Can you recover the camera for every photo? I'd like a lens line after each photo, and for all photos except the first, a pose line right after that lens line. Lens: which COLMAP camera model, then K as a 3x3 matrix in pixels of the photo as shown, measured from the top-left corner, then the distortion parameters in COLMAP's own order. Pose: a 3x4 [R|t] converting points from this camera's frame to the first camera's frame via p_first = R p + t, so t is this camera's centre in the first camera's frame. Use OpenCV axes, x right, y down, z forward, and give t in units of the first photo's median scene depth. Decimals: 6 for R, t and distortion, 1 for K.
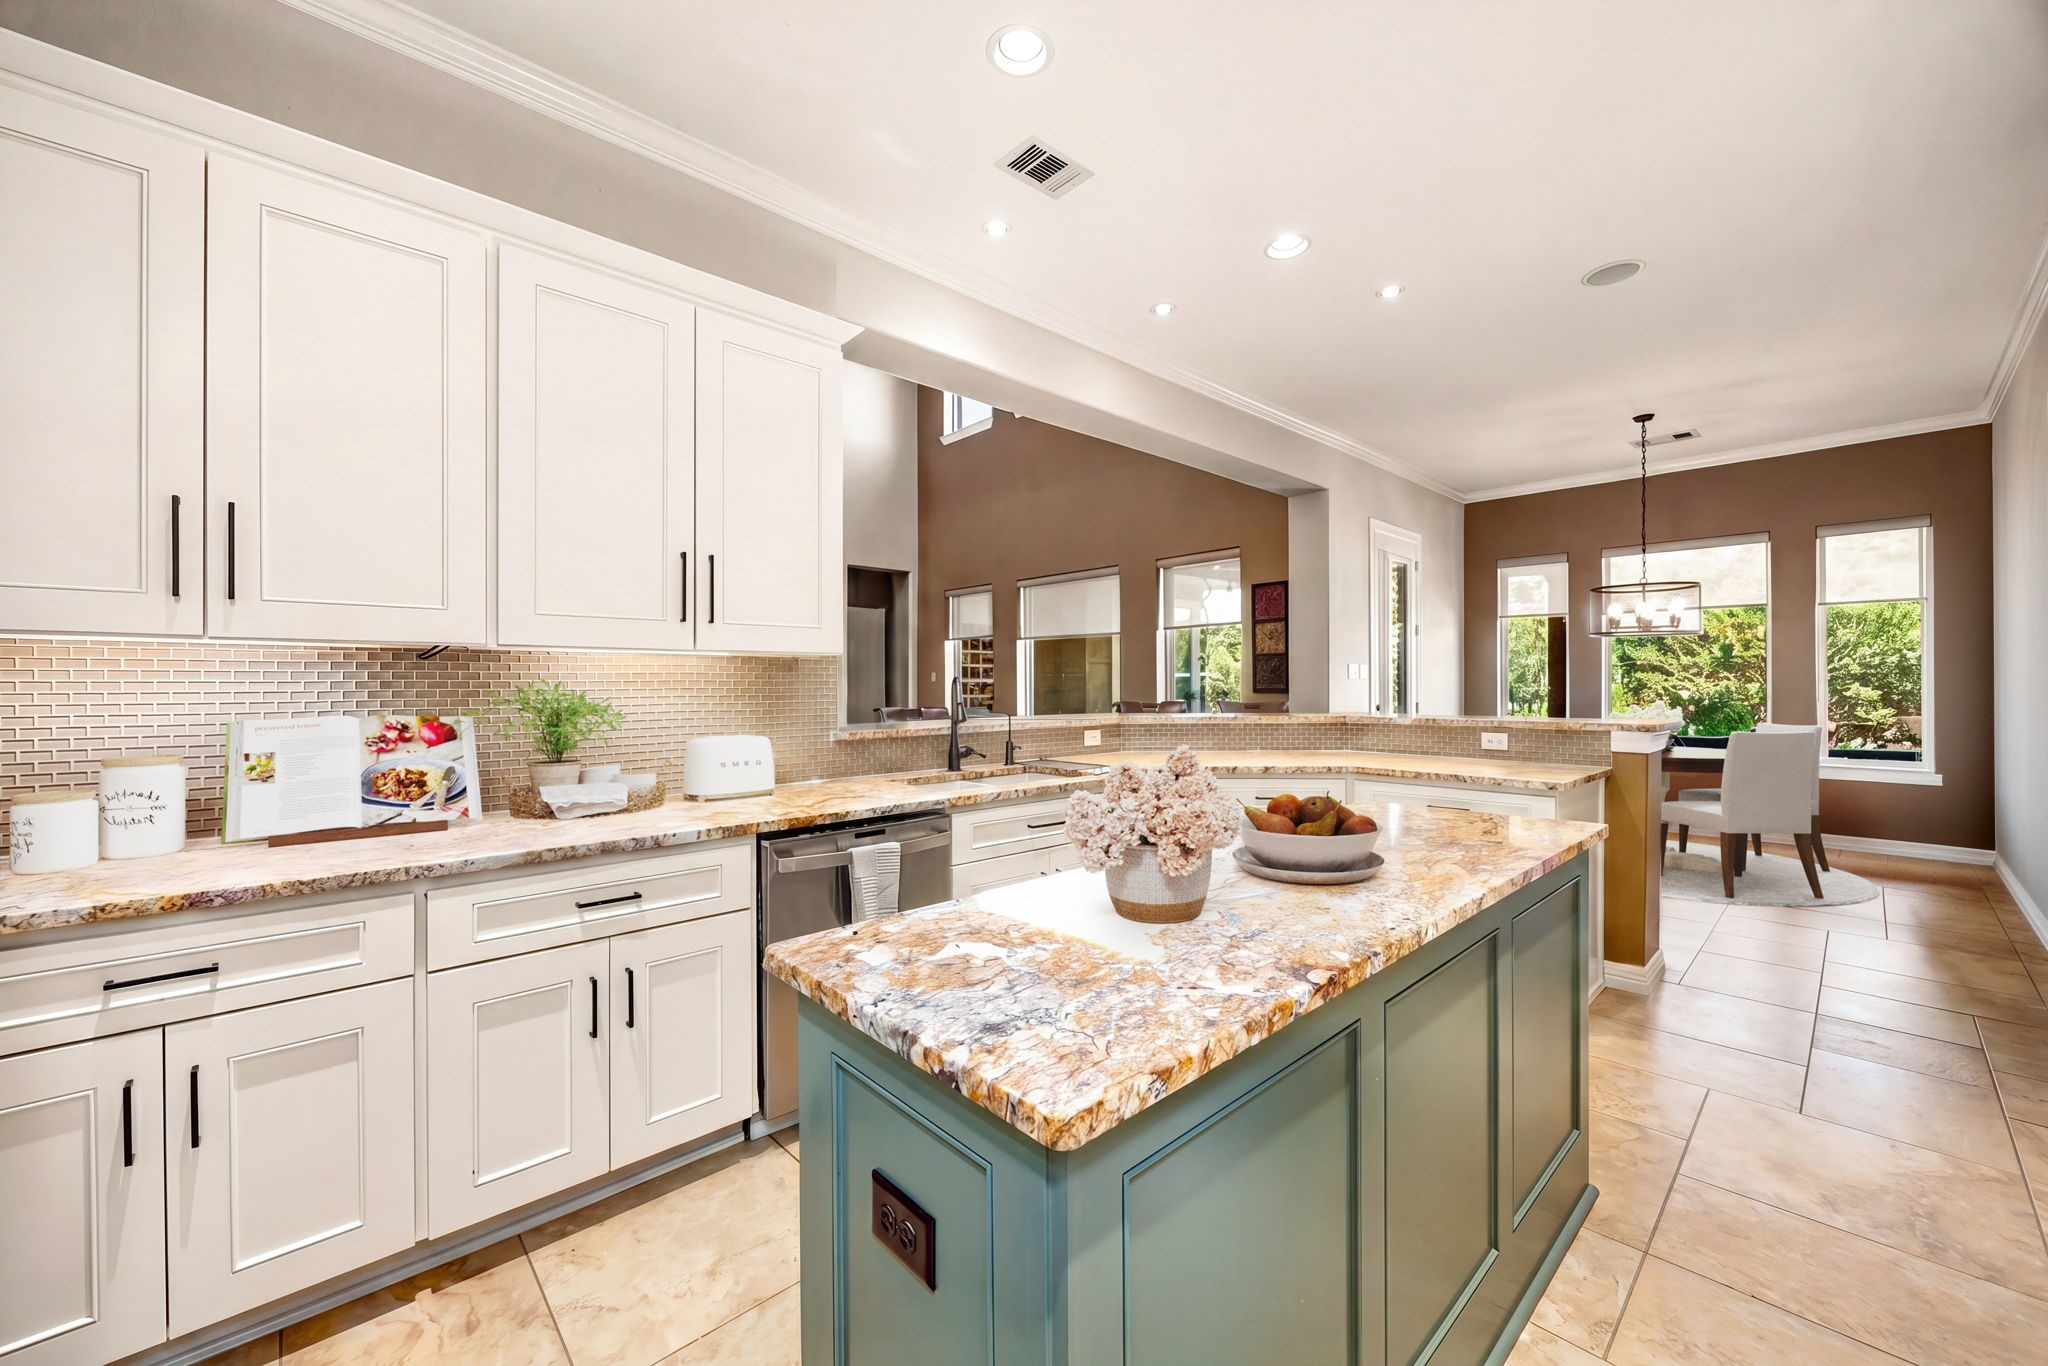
lens RADIAL K [[788.2, 0, 1033.9], [0, 788.2, 678.5], [0, 0, 1]] dist [-0.007300, -0.000945]
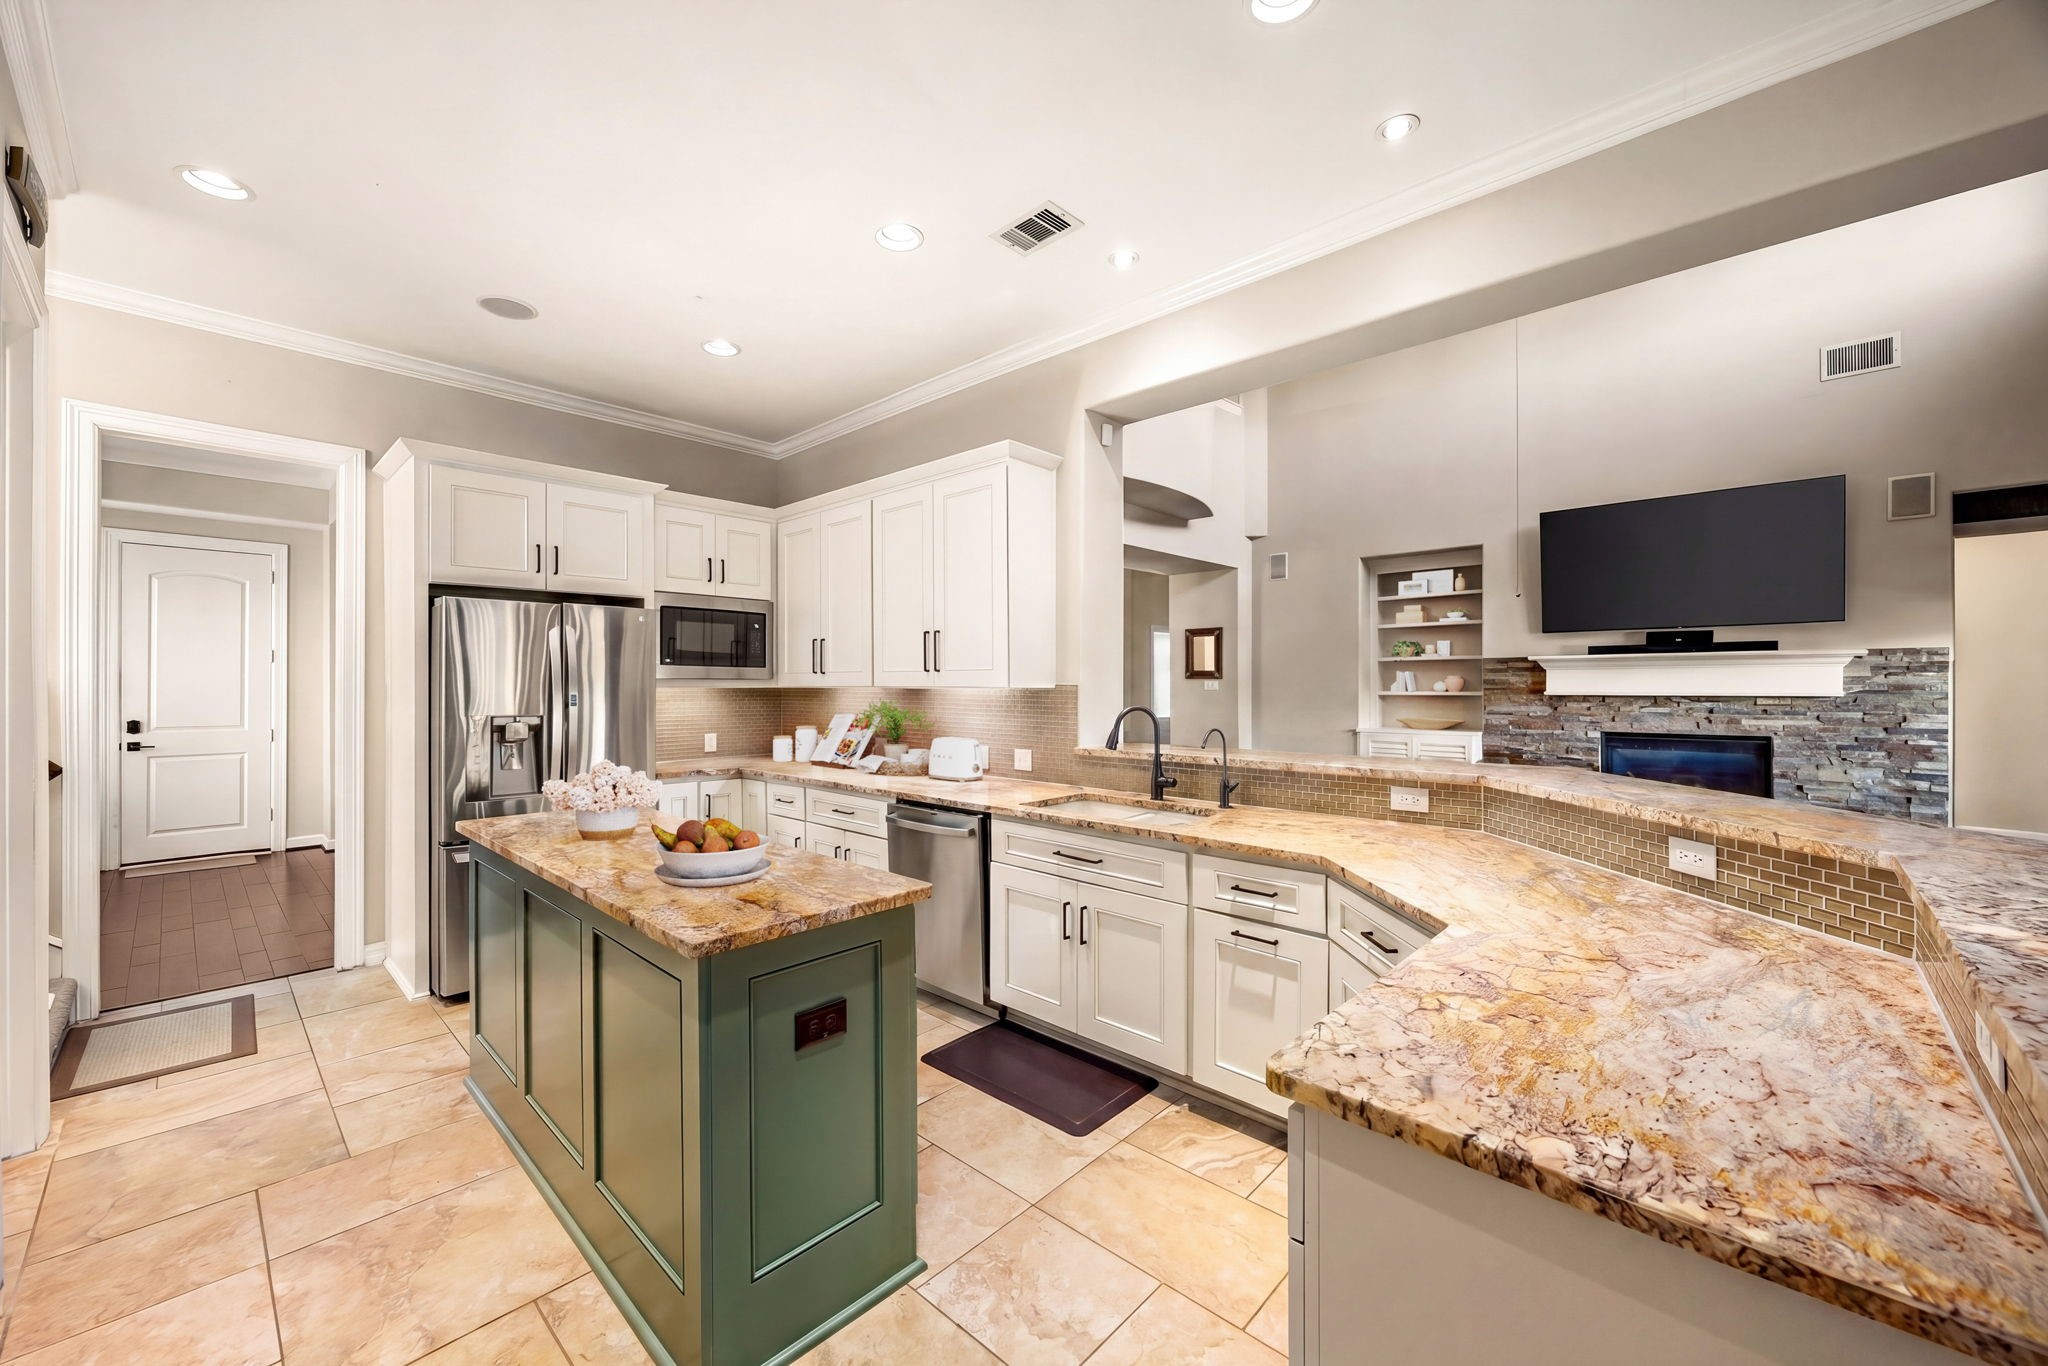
lens RADIAL K [[788.2, 0, 1026.6], [0, 788.2, 690.9], [0, 0, 1]] dist [-0.007300, -0.000945]
pose [[0.065196, -0.015382, -0.997754, 0.557593], [-0.010579, 0.999814, -0.016105, -0.001724], [0.997816, 0.011605, 0.065021, 0.479098]]
